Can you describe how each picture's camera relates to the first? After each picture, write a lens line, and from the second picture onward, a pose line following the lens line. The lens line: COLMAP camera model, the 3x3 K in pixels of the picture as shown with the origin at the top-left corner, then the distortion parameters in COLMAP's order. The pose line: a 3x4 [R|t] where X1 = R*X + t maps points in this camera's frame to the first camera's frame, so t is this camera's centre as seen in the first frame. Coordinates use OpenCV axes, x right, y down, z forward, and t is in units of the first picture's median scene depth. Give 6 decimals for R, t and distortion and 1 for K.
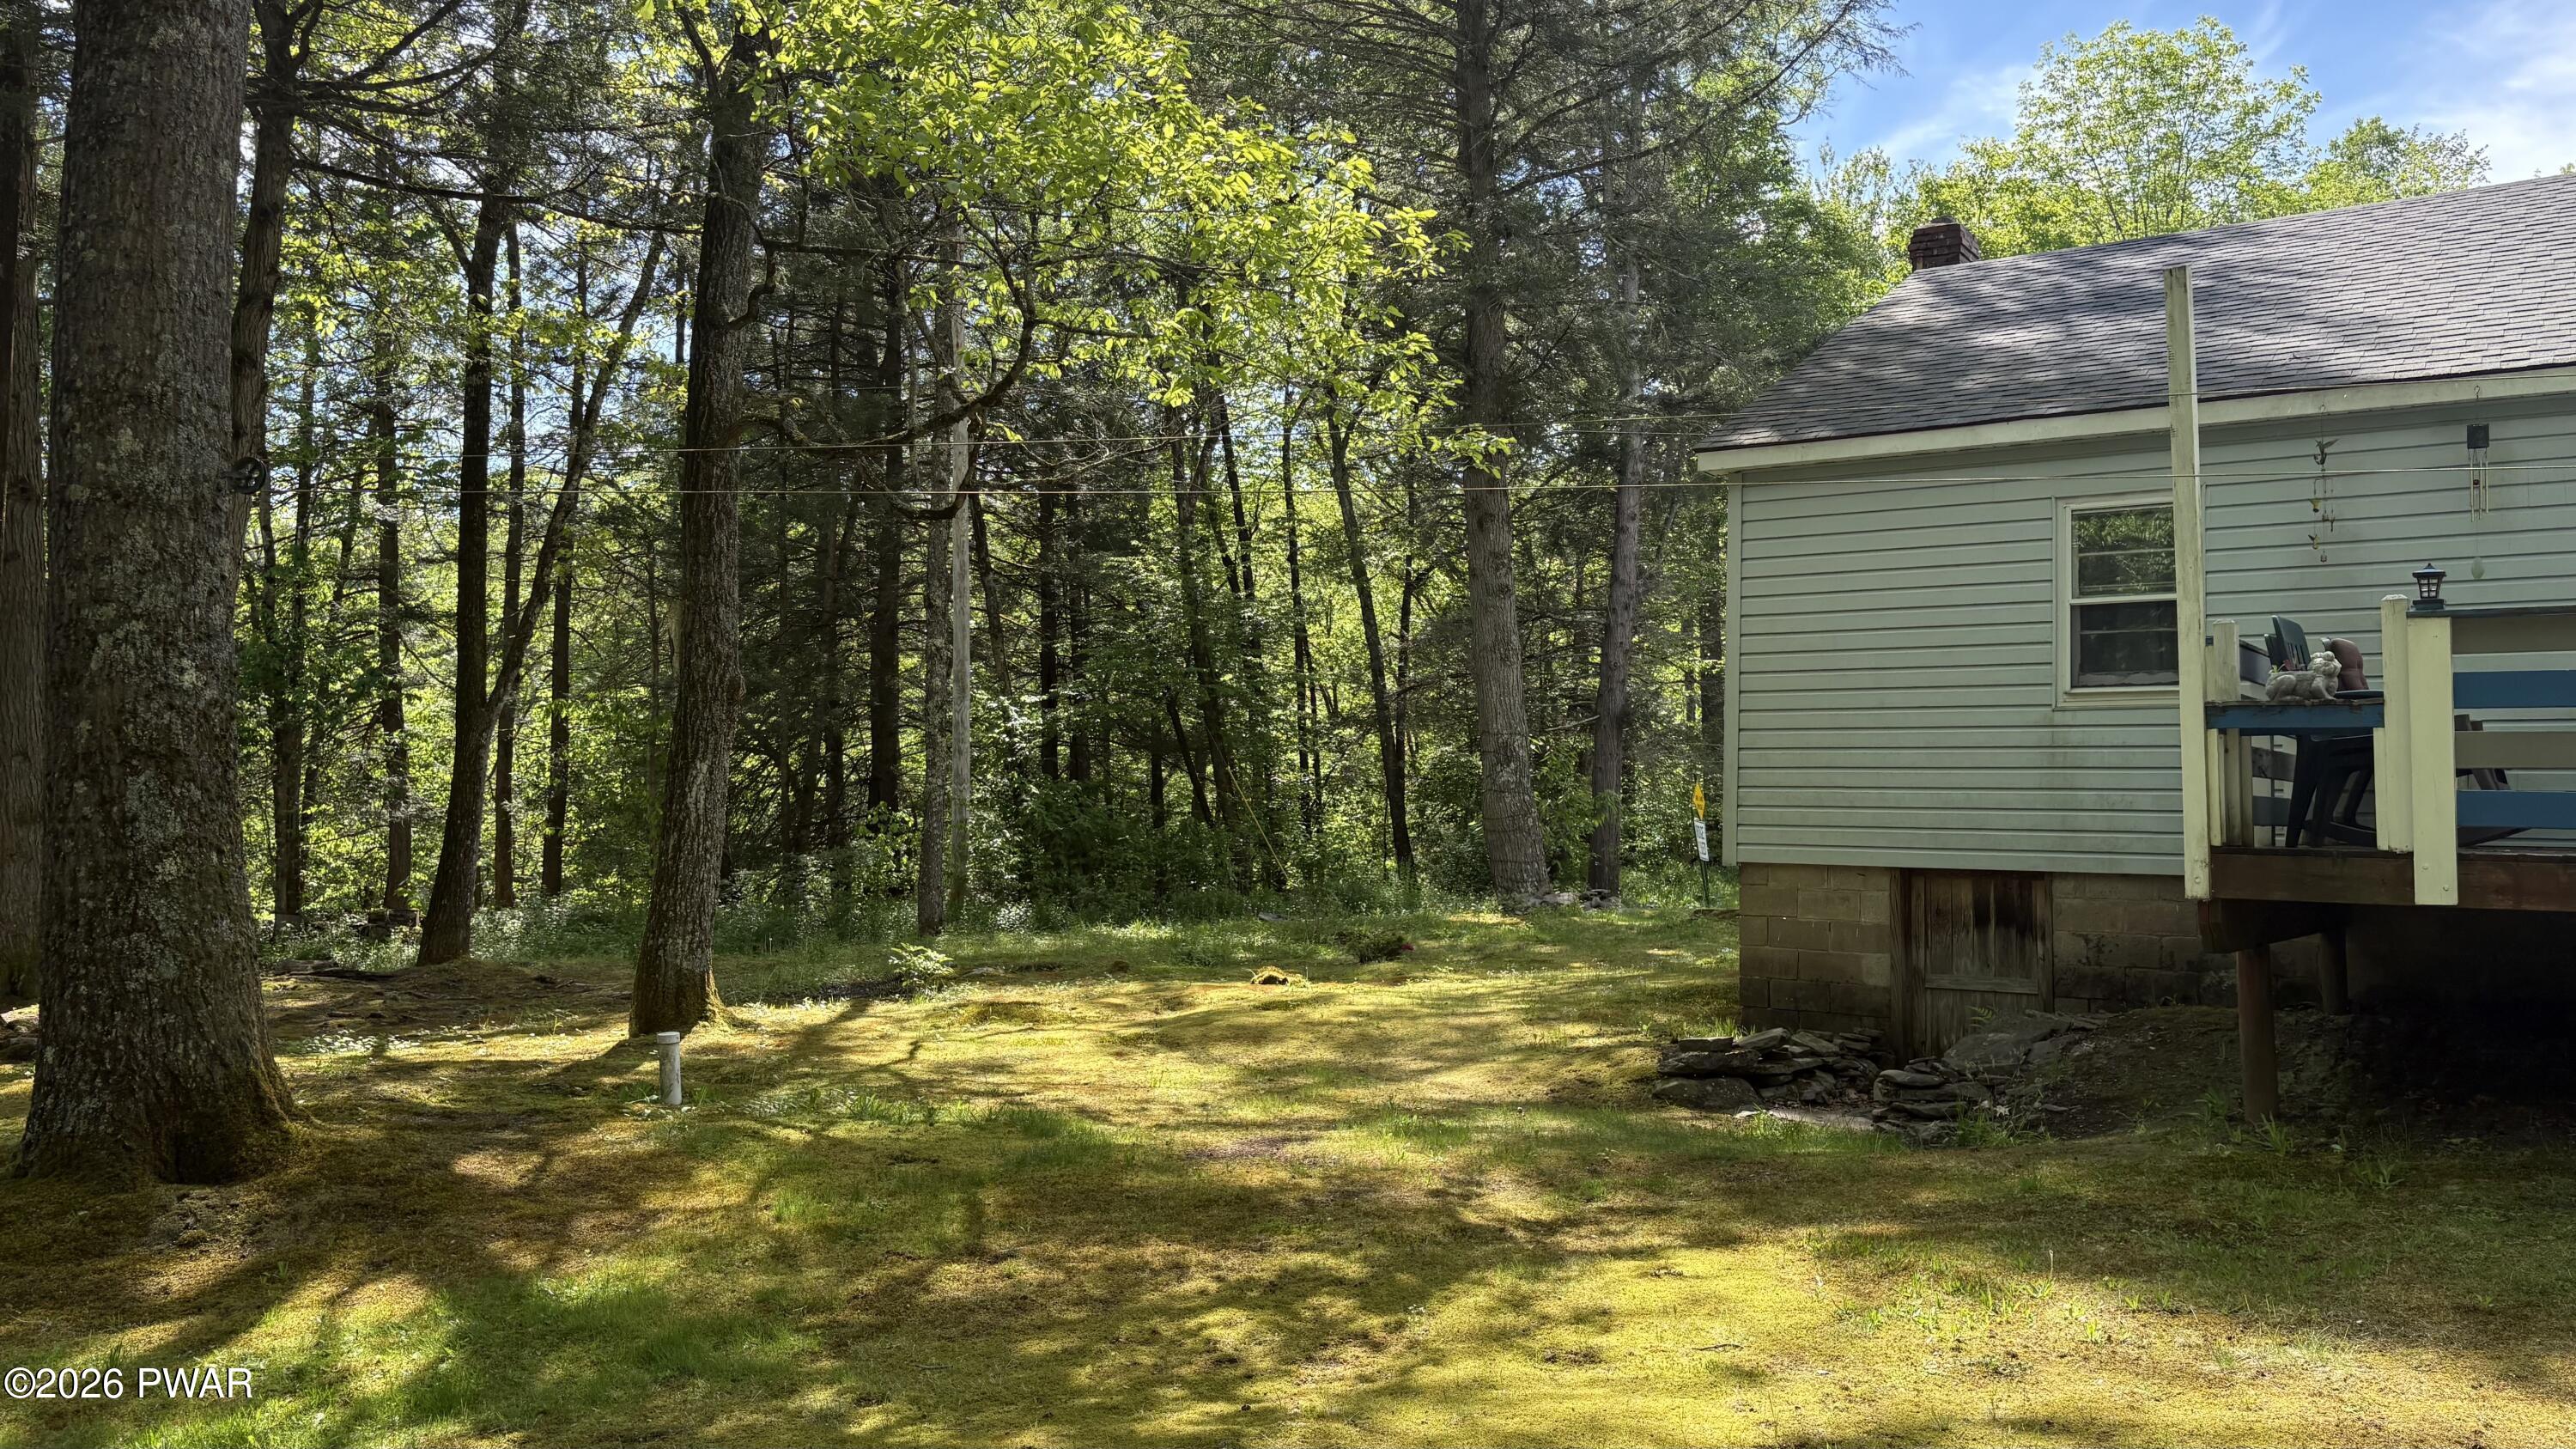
lens RADIAL K [[1971.1, 0, 1288.0], [0, 1971.1, 726.3], [0, 0, 1]] dist [-0.000038, 0.000040]
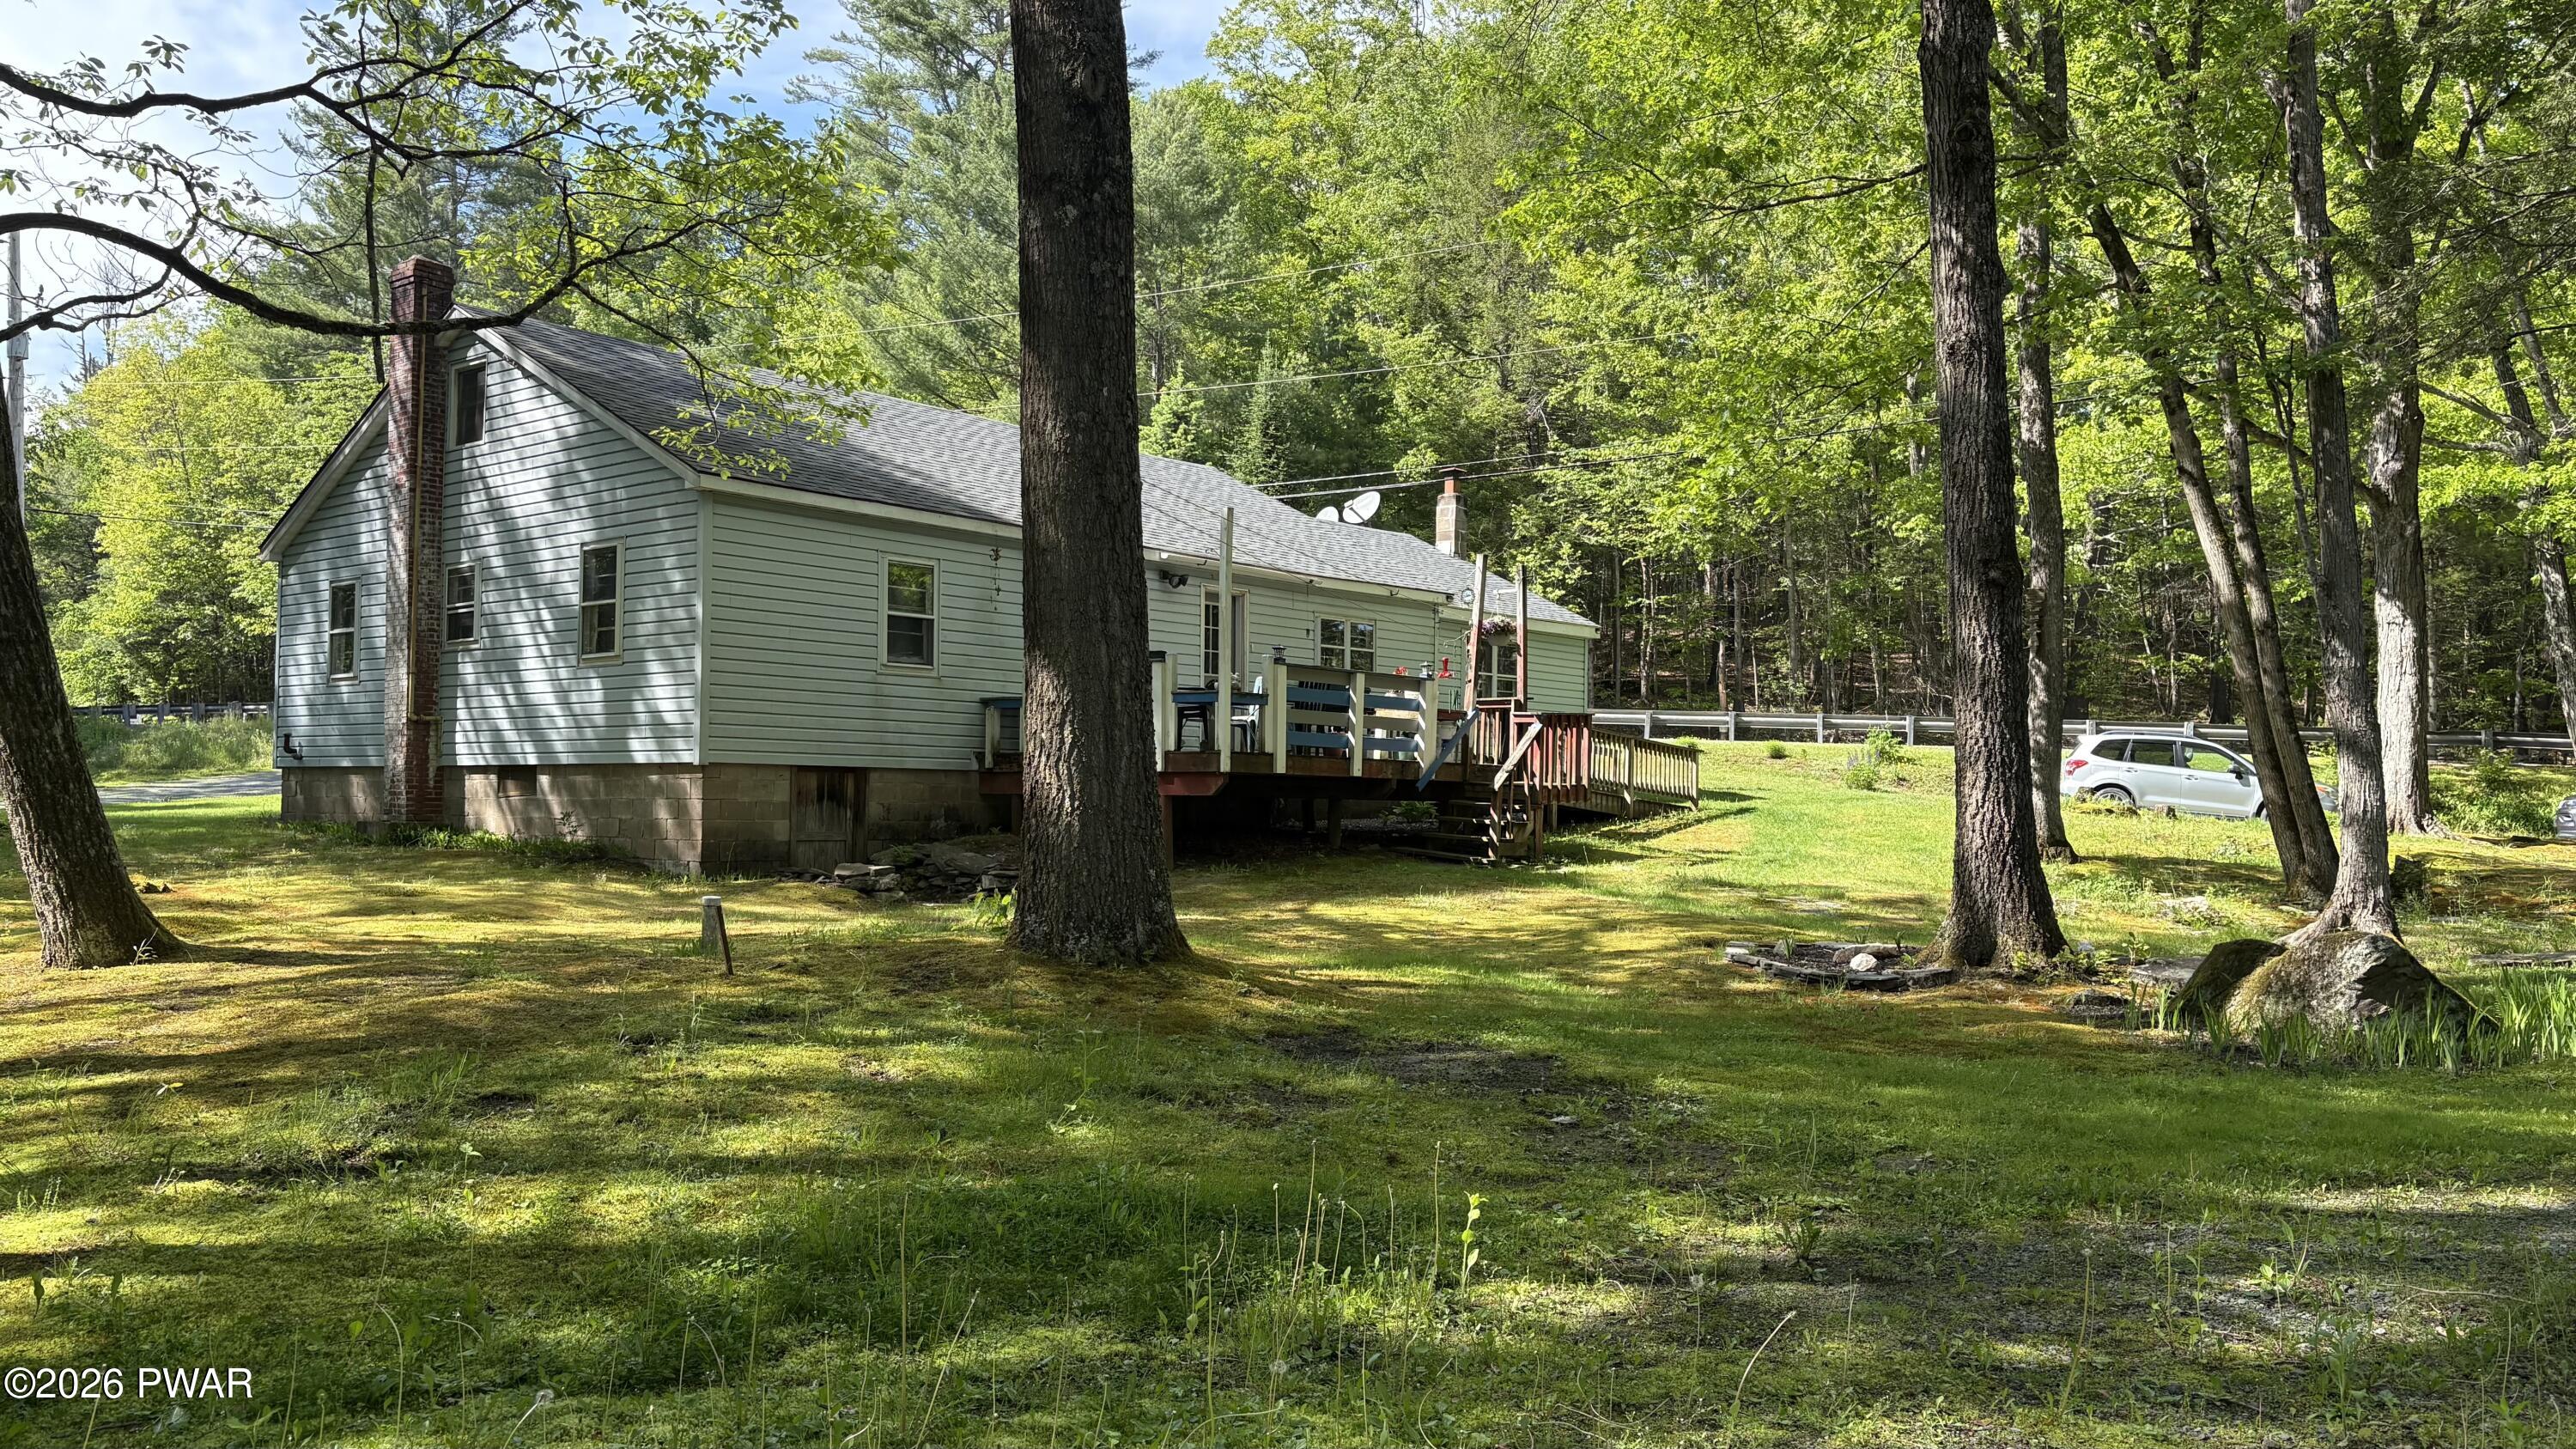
lens RADIAL K [[1971.1, 0, 1288.0], [0, 1971.1, 724.0], [0, 0, 1]] dist [-0.000038, 0.000040]
pose [[0.008545, 0.024242, 0.999670, -1.340344], [-0.058082, 0.998030, -0.023706, 0.055776], [-0.998275, -0.057861, 0.009936, 0.624053]]
